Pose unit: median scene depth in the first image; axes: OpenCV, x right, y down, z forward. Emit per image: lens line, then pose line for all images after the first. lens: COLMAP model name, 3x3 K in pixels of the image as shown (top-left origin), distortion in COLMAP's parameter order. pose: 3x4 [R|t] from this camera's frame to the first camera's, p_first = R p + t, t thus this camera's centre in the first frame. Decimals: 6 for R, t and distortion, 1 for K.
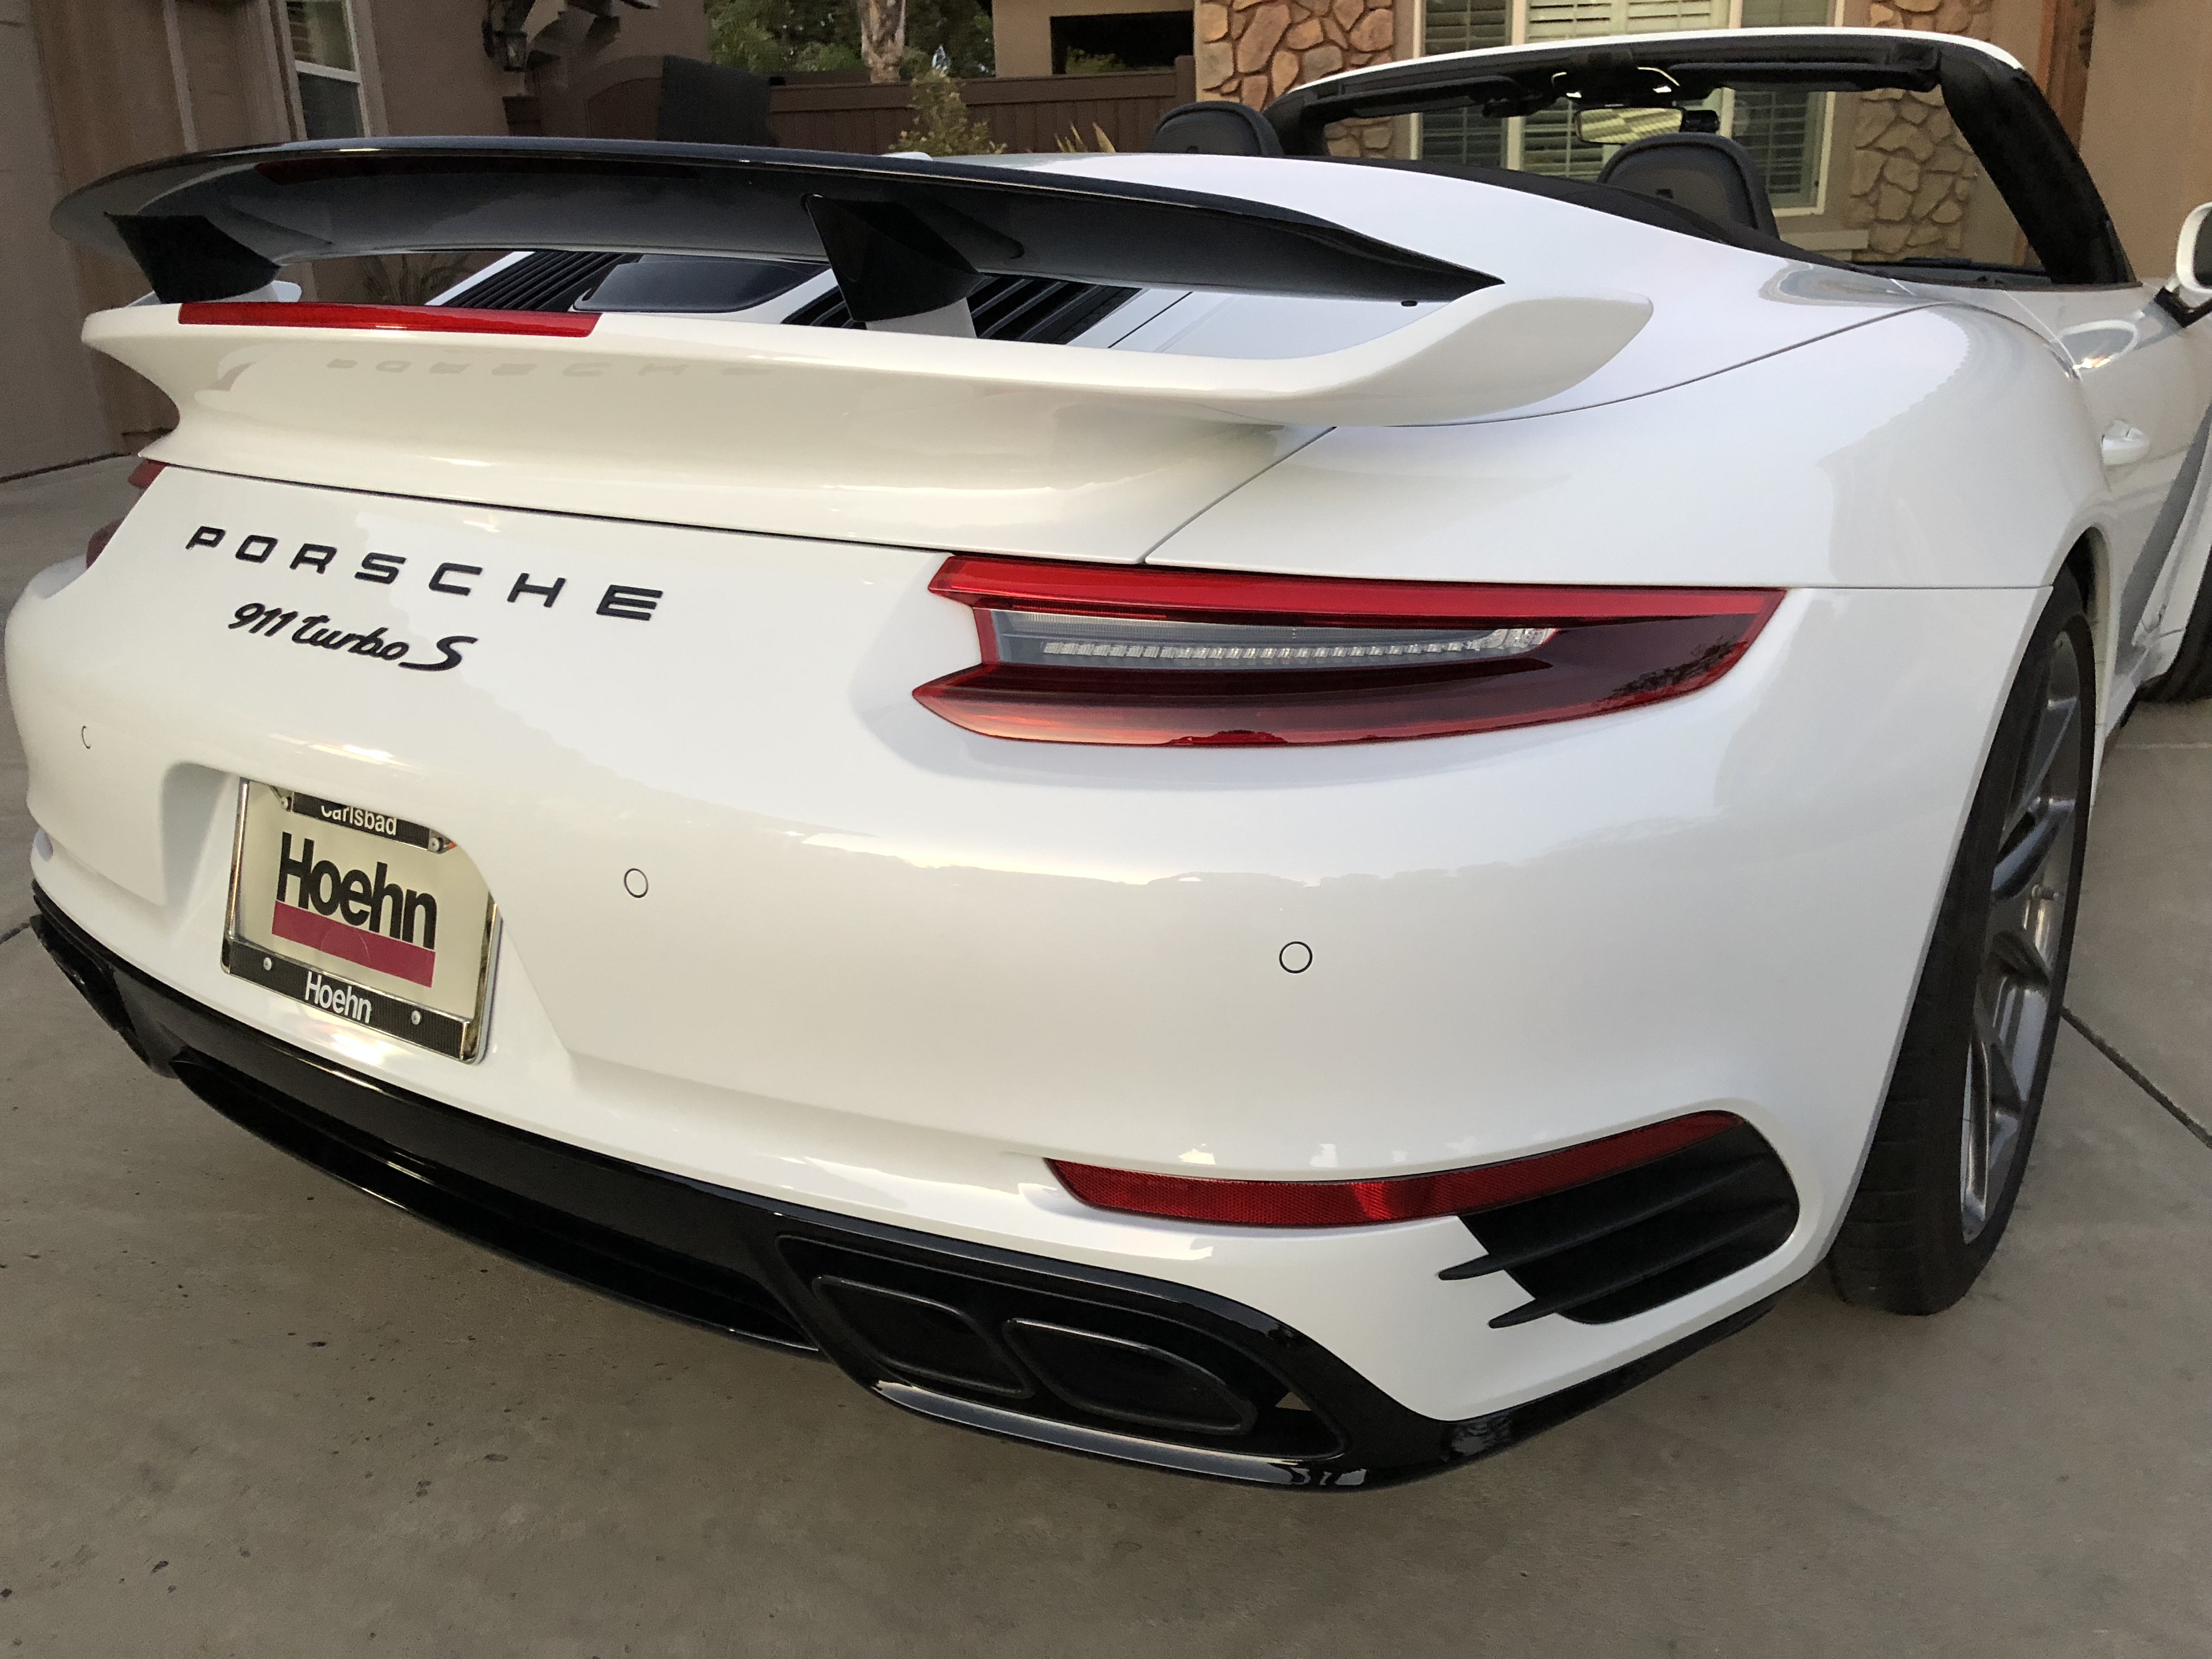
lens RADIAL K [[1781.6, 0, 1107.9], [0, 1781.6, 820.0], [0, 0, 1]] dist [0.026212, -0.009949]
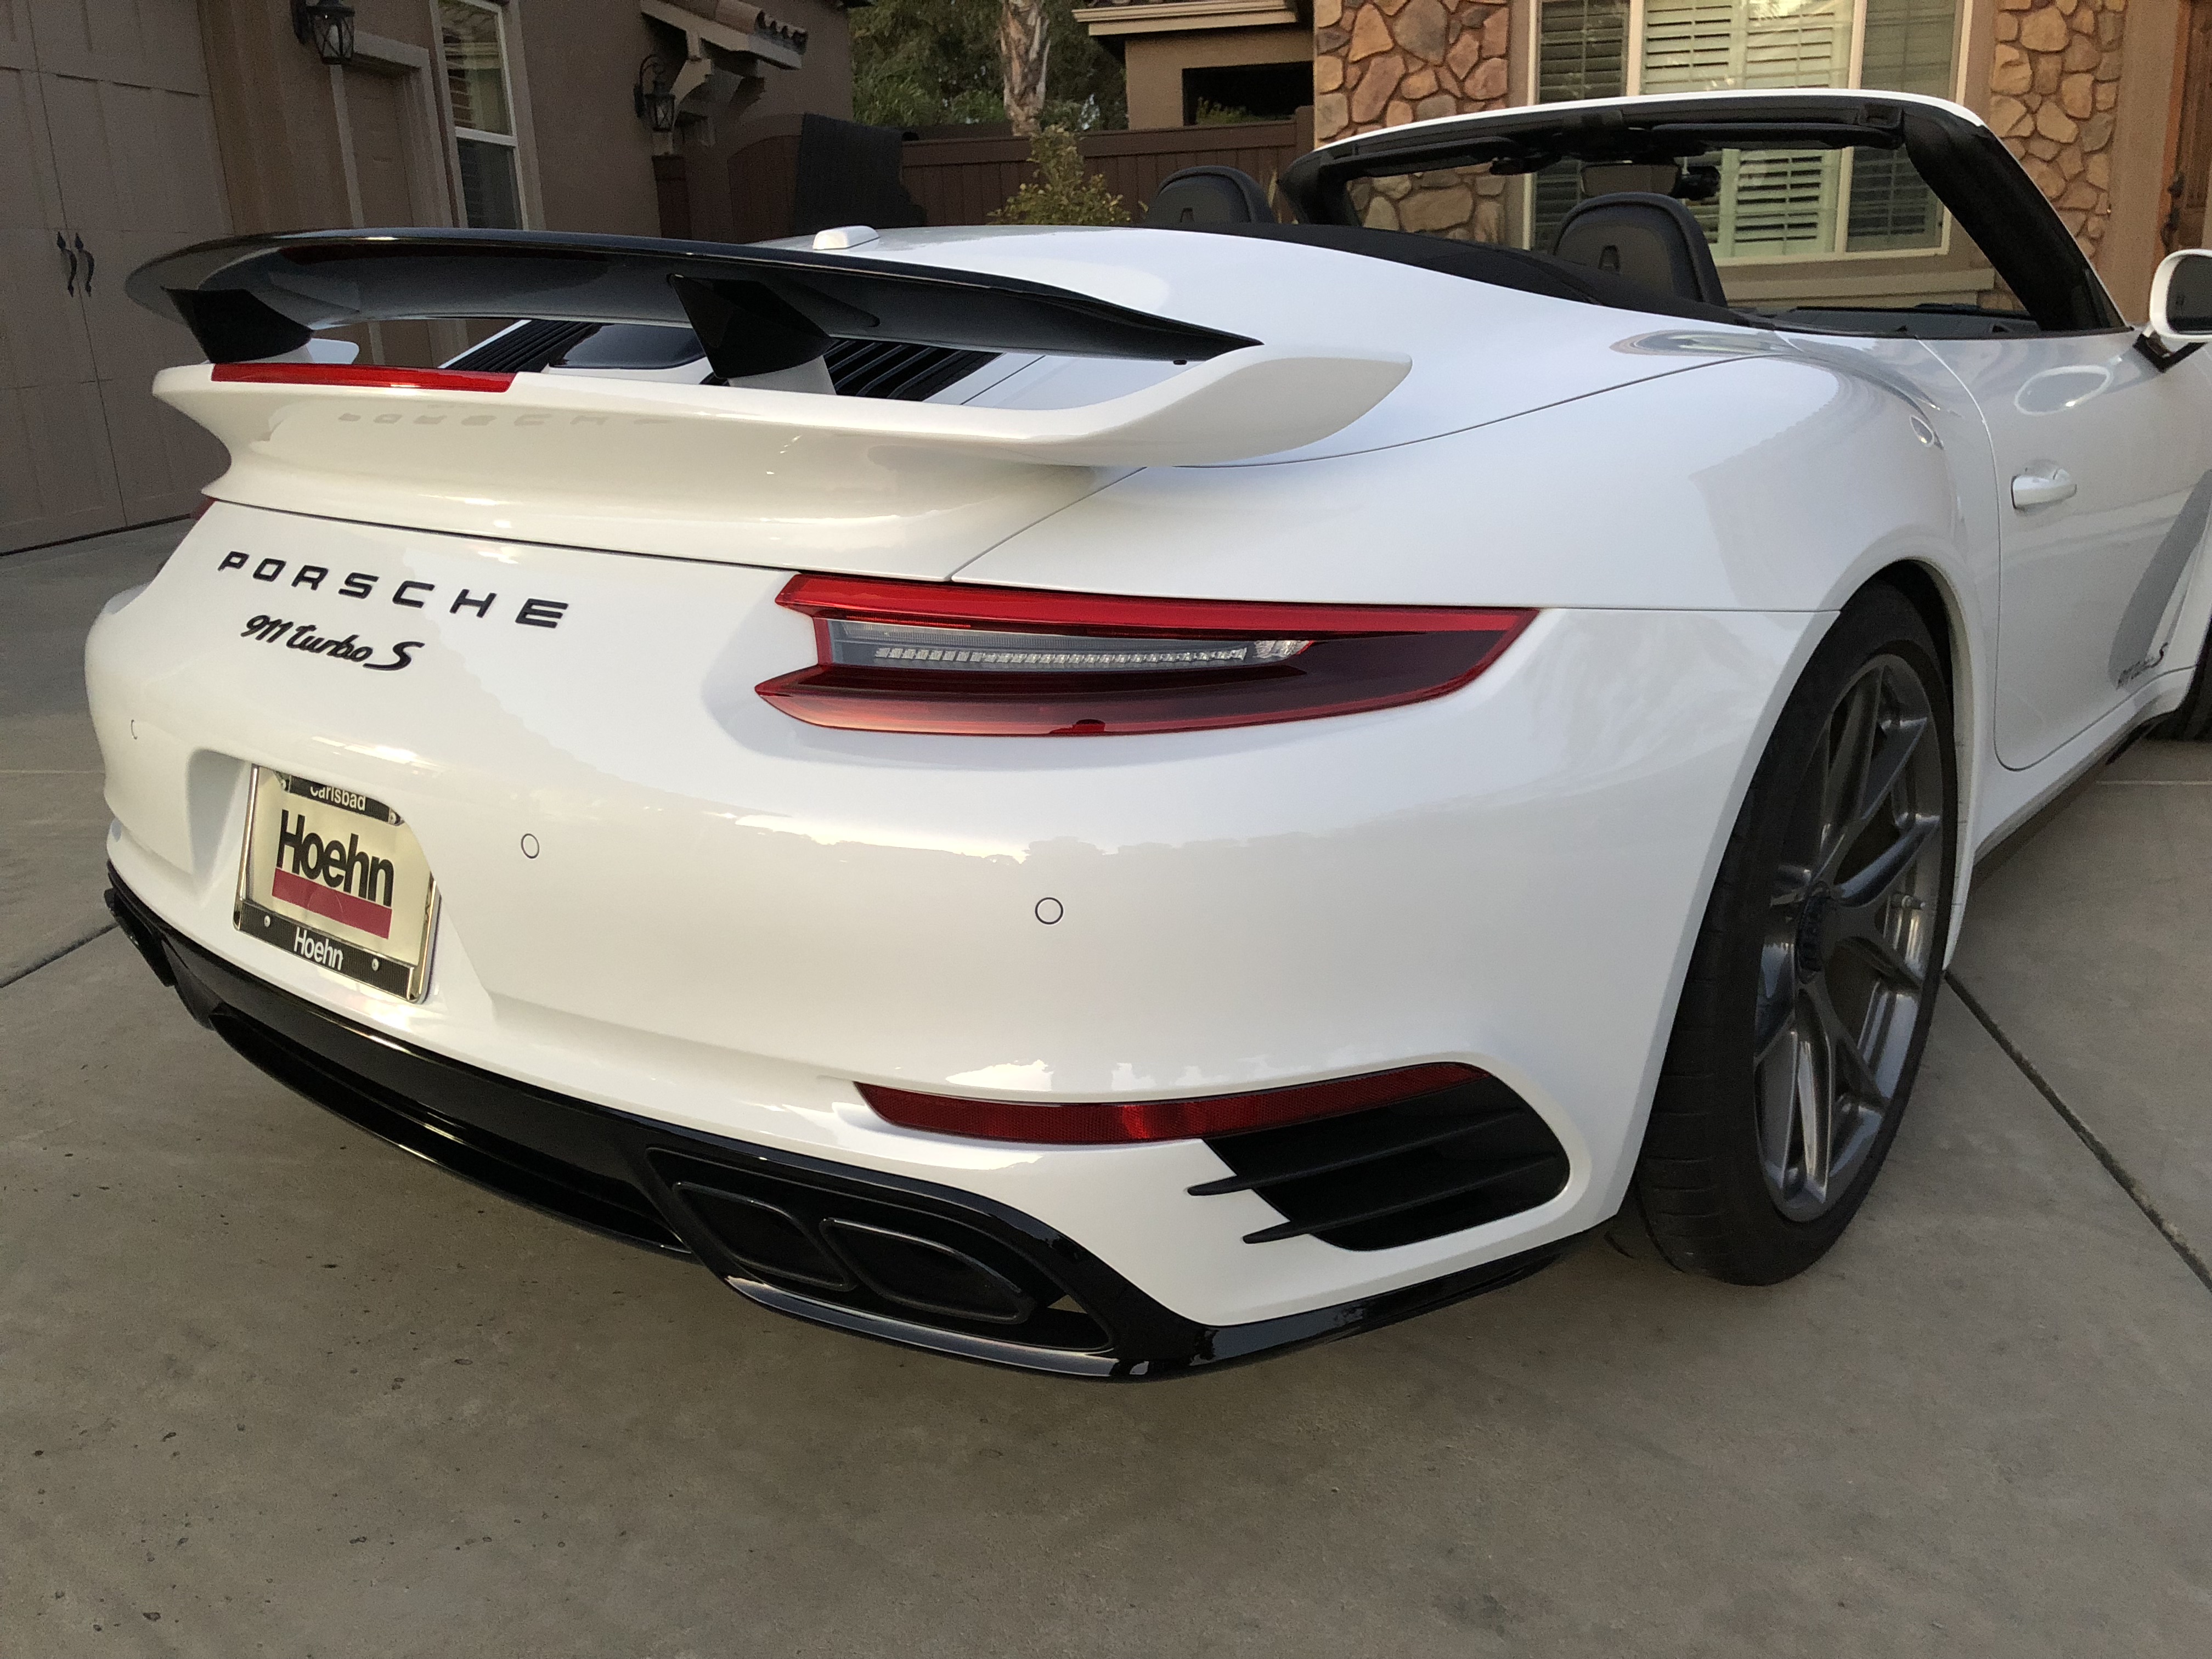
lens RADIAL K [[1782.0, 0, 1110.3], [0, 1782.0, 821.9], [0, 0, 1]] dist [0.019802, -0.003852]
pose [[0.996883, 0.015288, -0.077394, 0.179207], [-0.016944, 0.999640, -0.020797, 0.031337], [0.077048, 0.022043, 0.996784, -0.135796]]
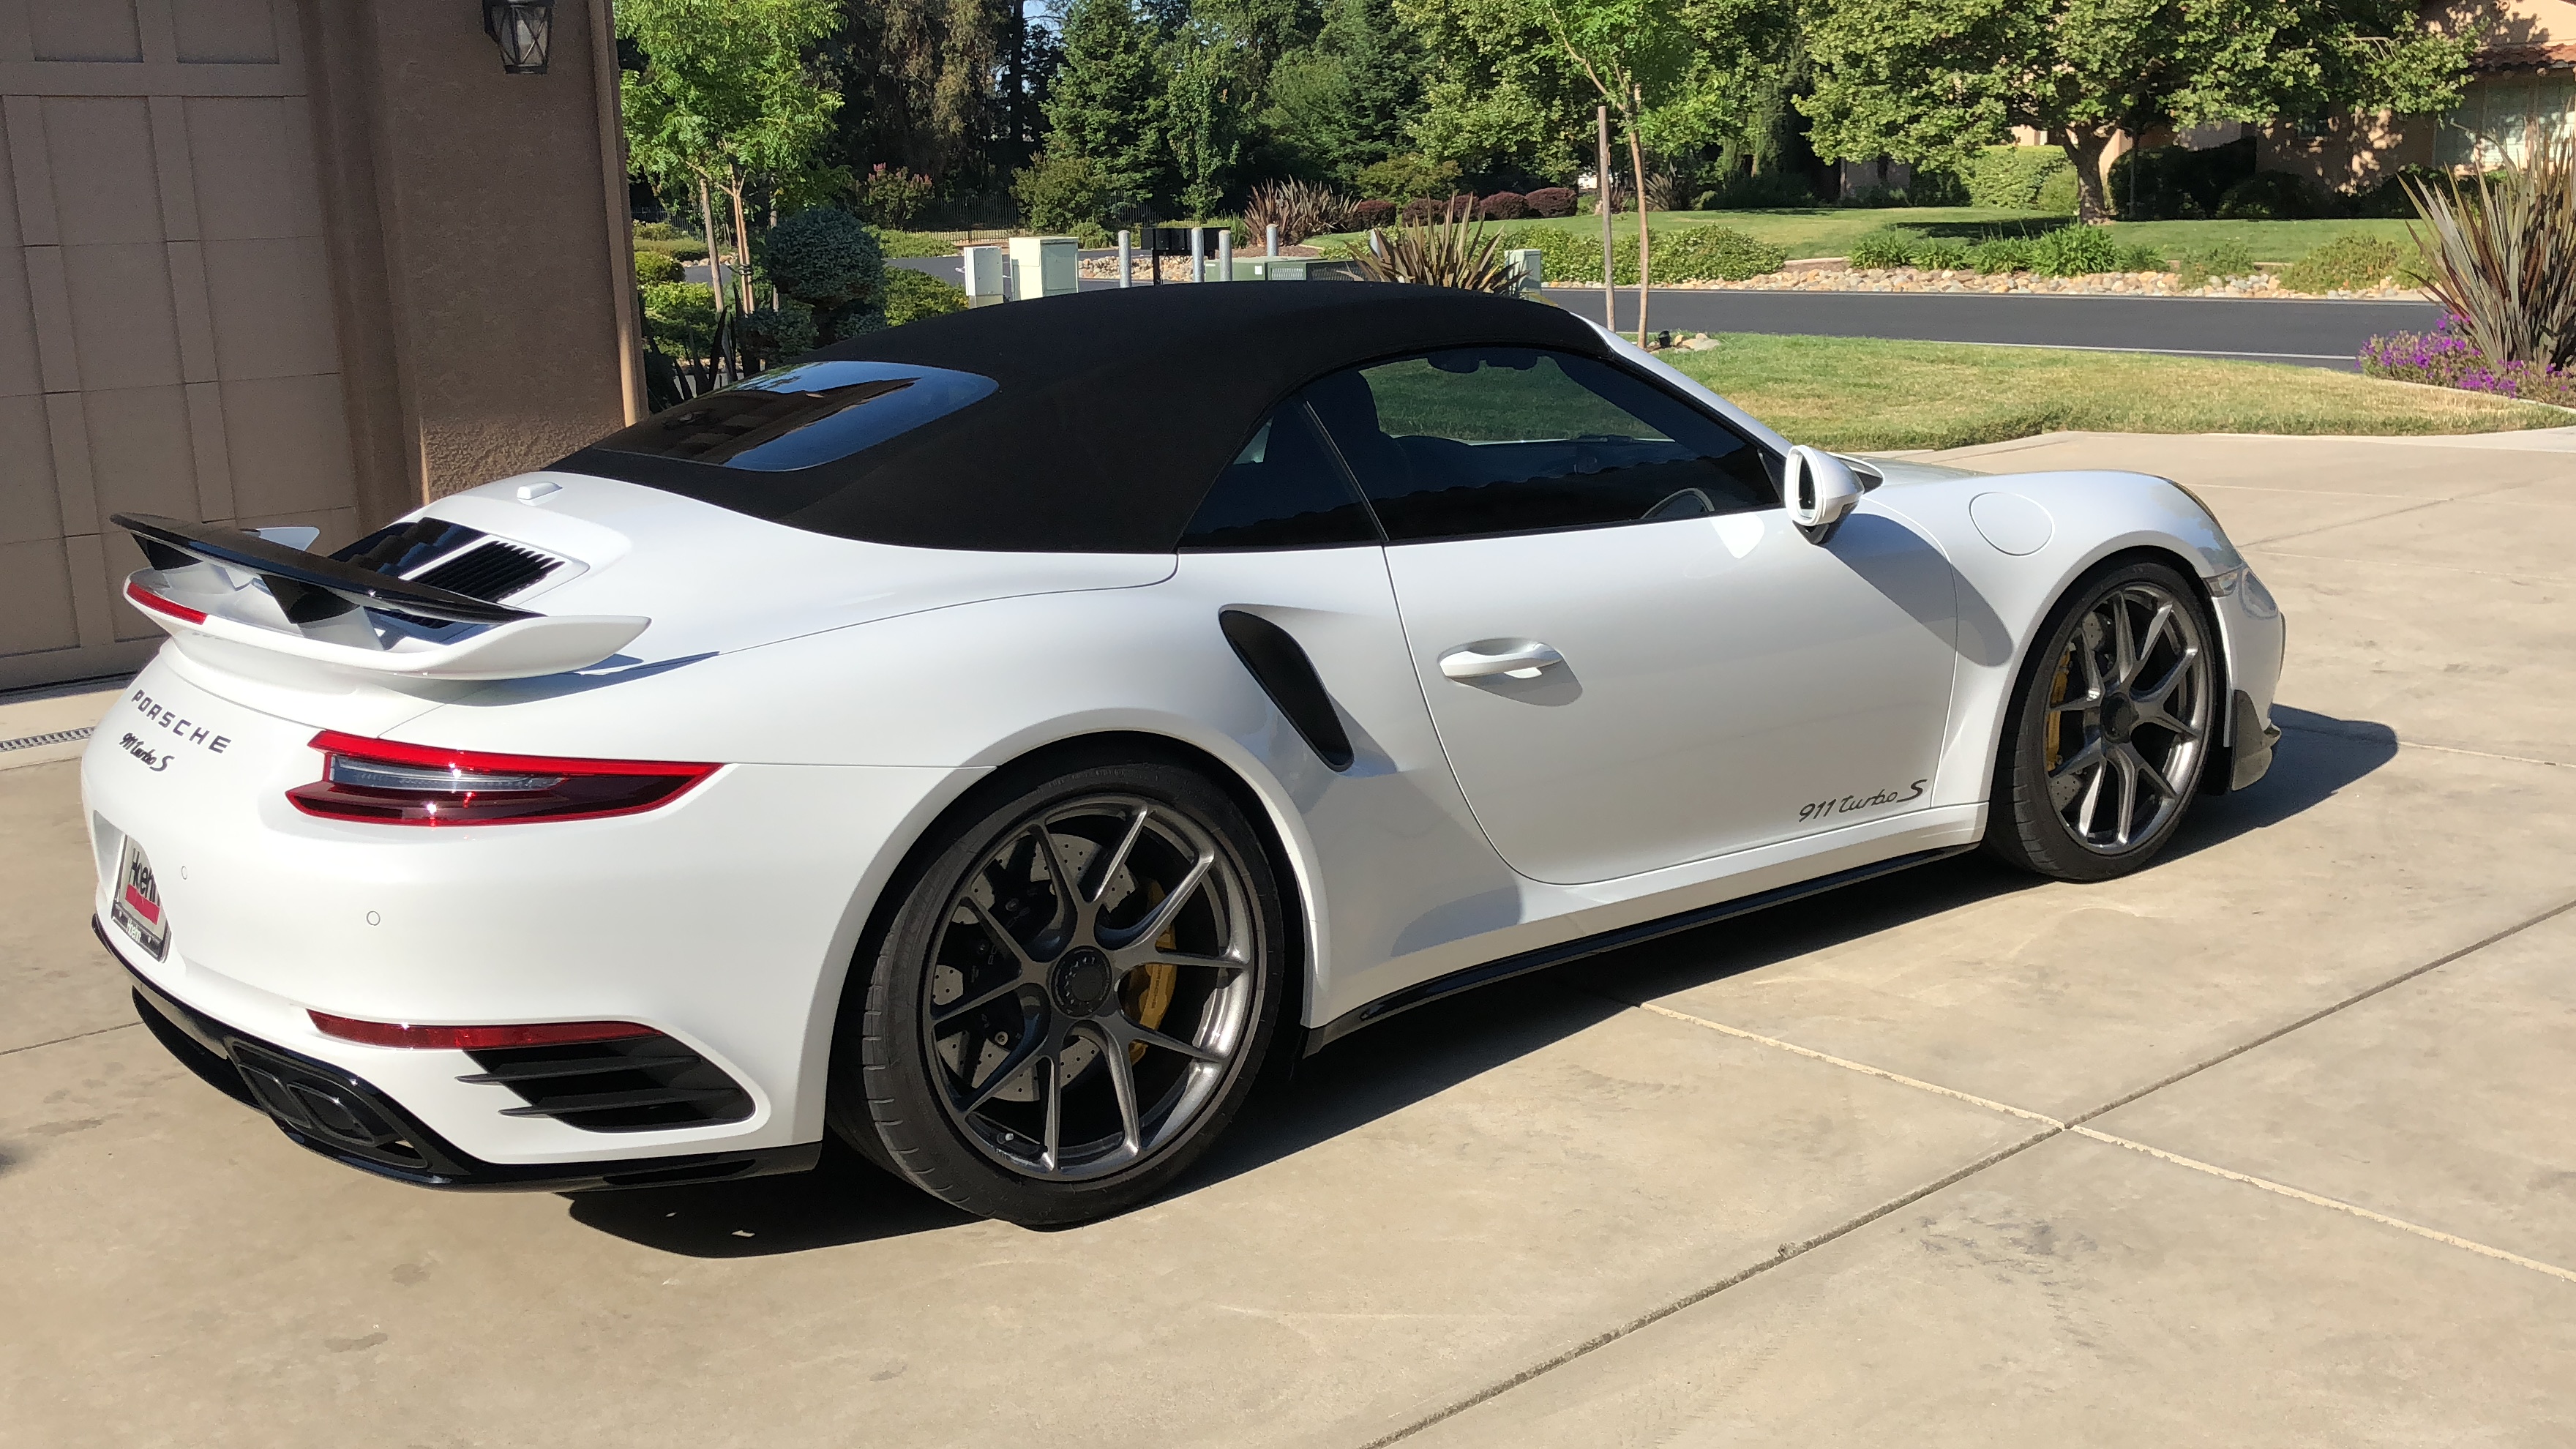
lens RADIAL K [[2342.5, 0, 1288.0], [0, 2342.5, 724.5], [0, 0, 1]] dist [0.005636, 0.002382]
pose [[0.953445, 0.043204, -0.298456, 1.570639], [-0.073929, 0.992971, -0.092433, 0.017505], [0.292364, 0.110194, 0.949937, -1.137448]]
